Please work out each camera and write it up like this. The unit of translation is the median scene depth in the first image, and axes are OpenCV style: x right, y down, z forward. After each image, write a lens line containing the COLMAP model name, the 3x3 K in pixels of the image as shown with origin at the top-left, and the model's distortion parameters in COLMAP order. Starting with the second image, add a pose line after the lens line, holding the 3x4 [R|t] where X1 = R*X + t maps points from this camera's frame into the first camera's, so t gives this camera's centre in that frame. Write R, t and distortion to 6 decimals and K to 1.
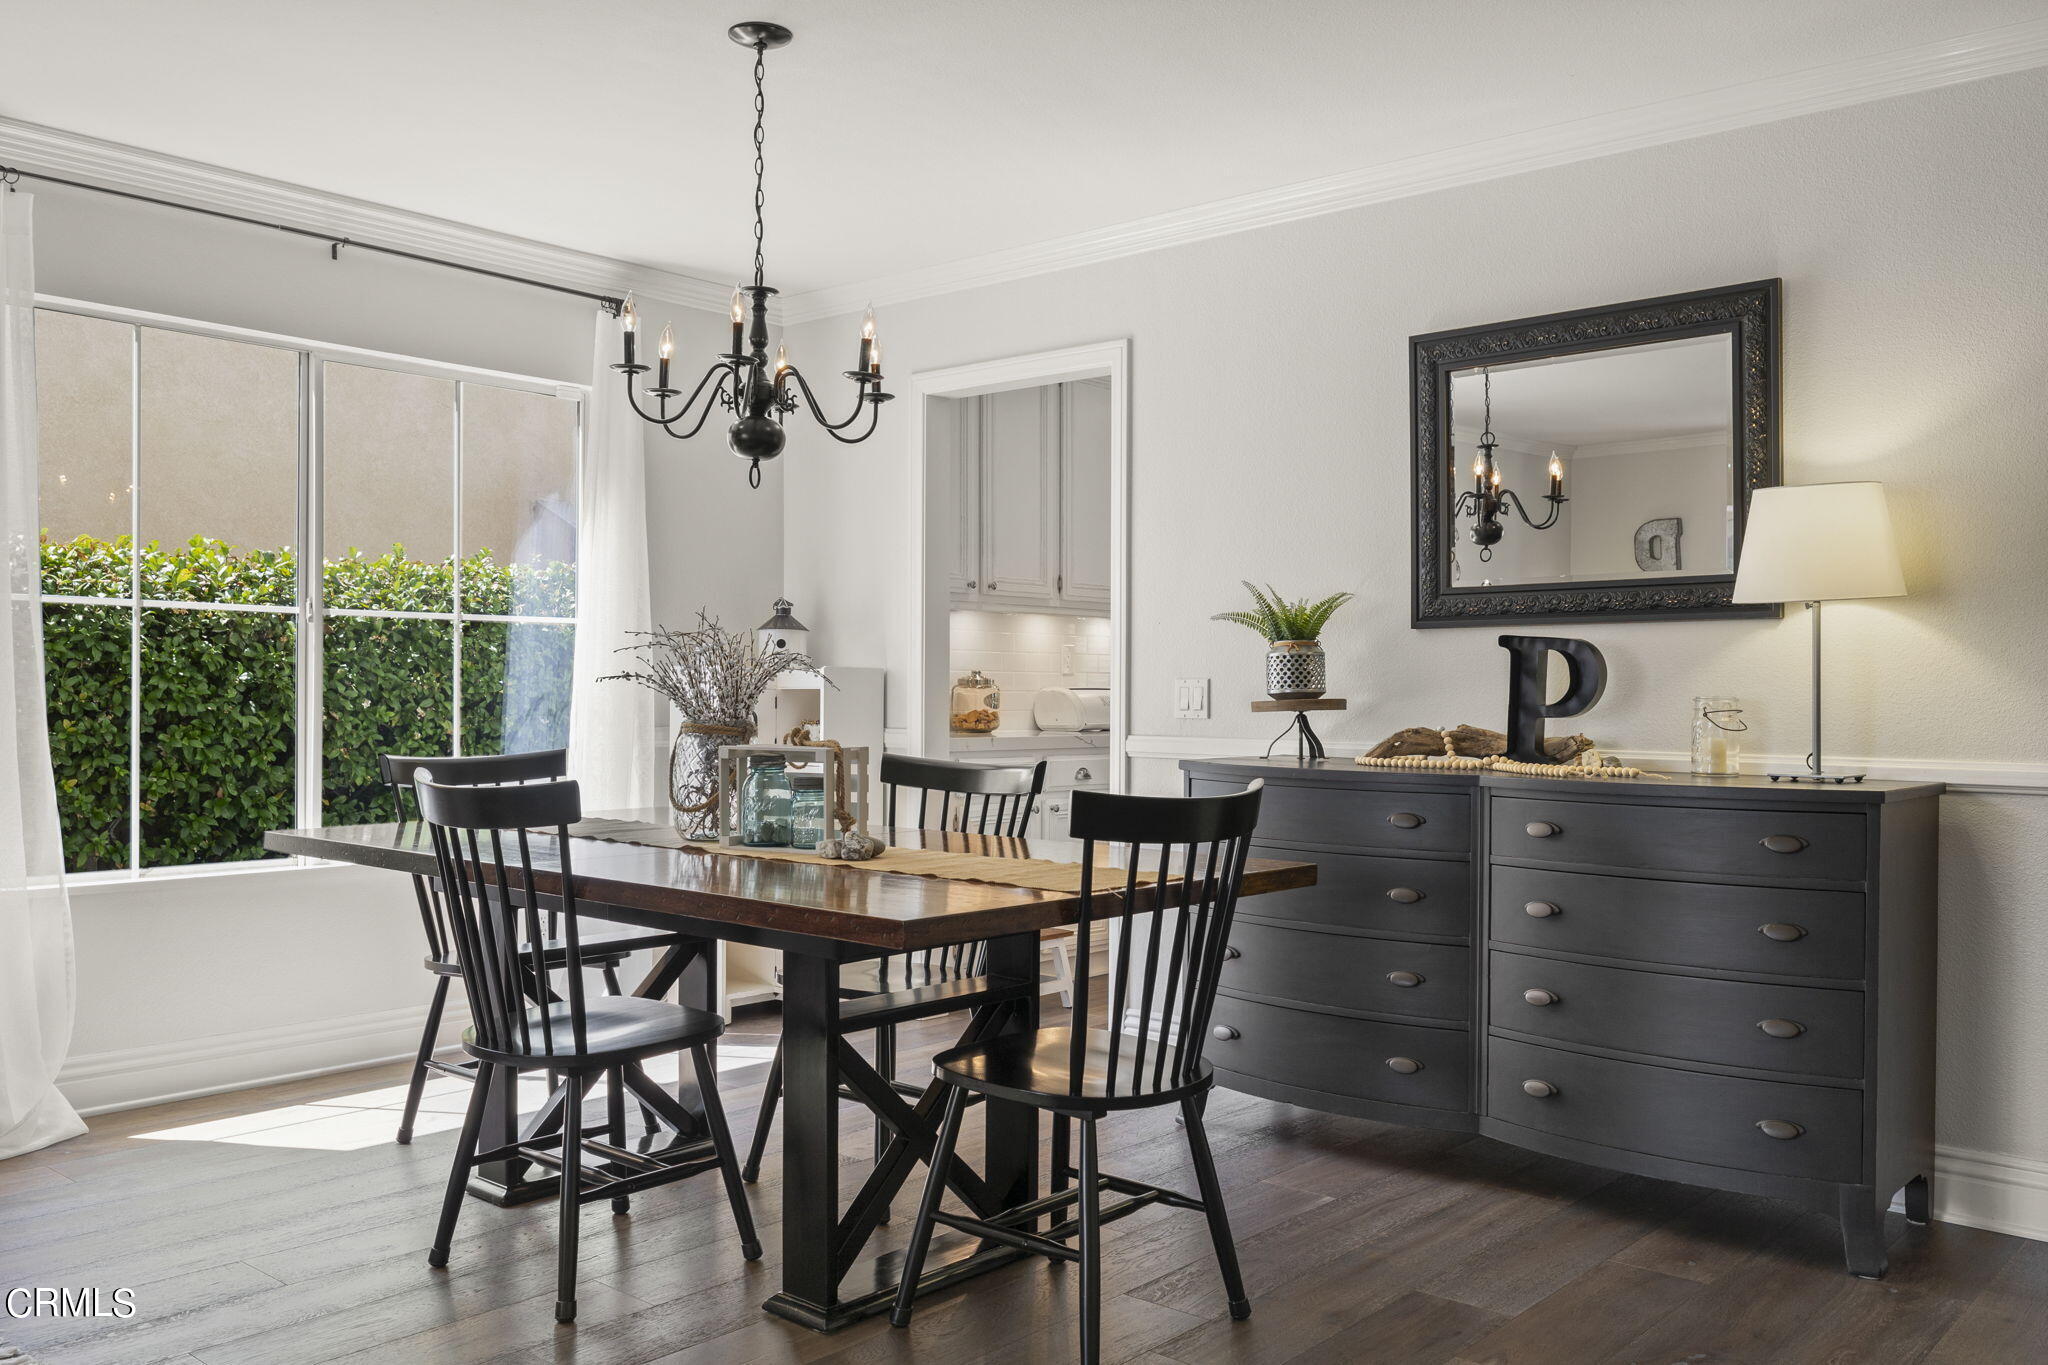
lens RADIAL K [[1664.3, 0, 1024.0], [0, 1664.3, 682.5], [0, 0, 1]] dist [0.002525, 0.001146]
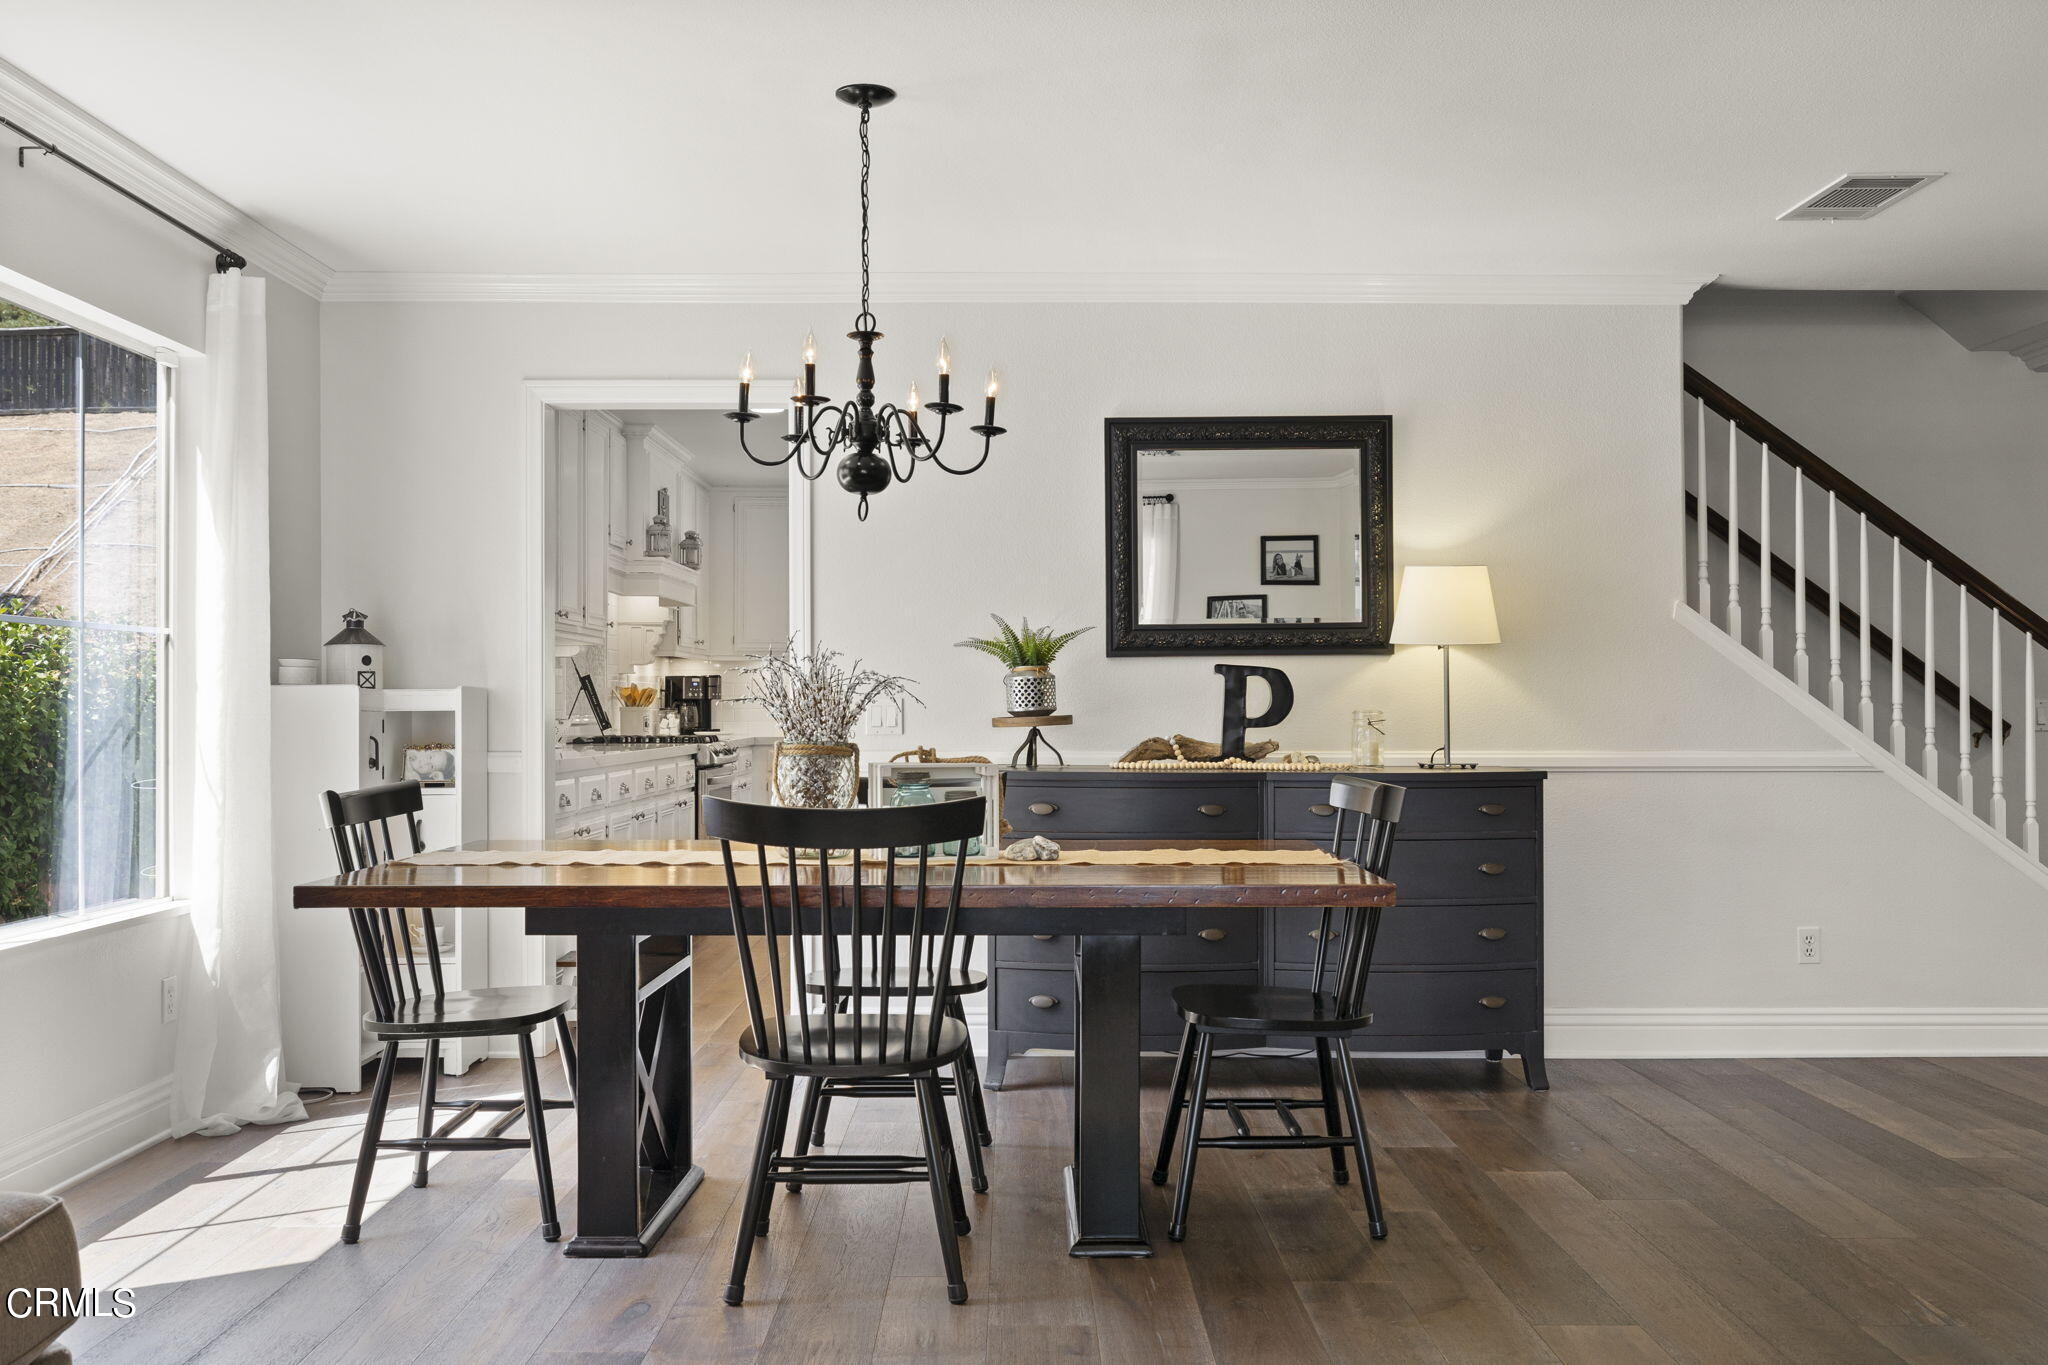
lens RADIAL K [[1747.2, 0, 1024.0], [0, 1747.2, 682.5], [0, 0, 1]] dist [0.006998, 0.005358]
pose [[0.752913, 0.003336, 0.658112, -0.707475], [0.003724, 0.999950, -0.009328, -0.002148], [-0.658110, 0.009474, 0.752862, 0.082425]]
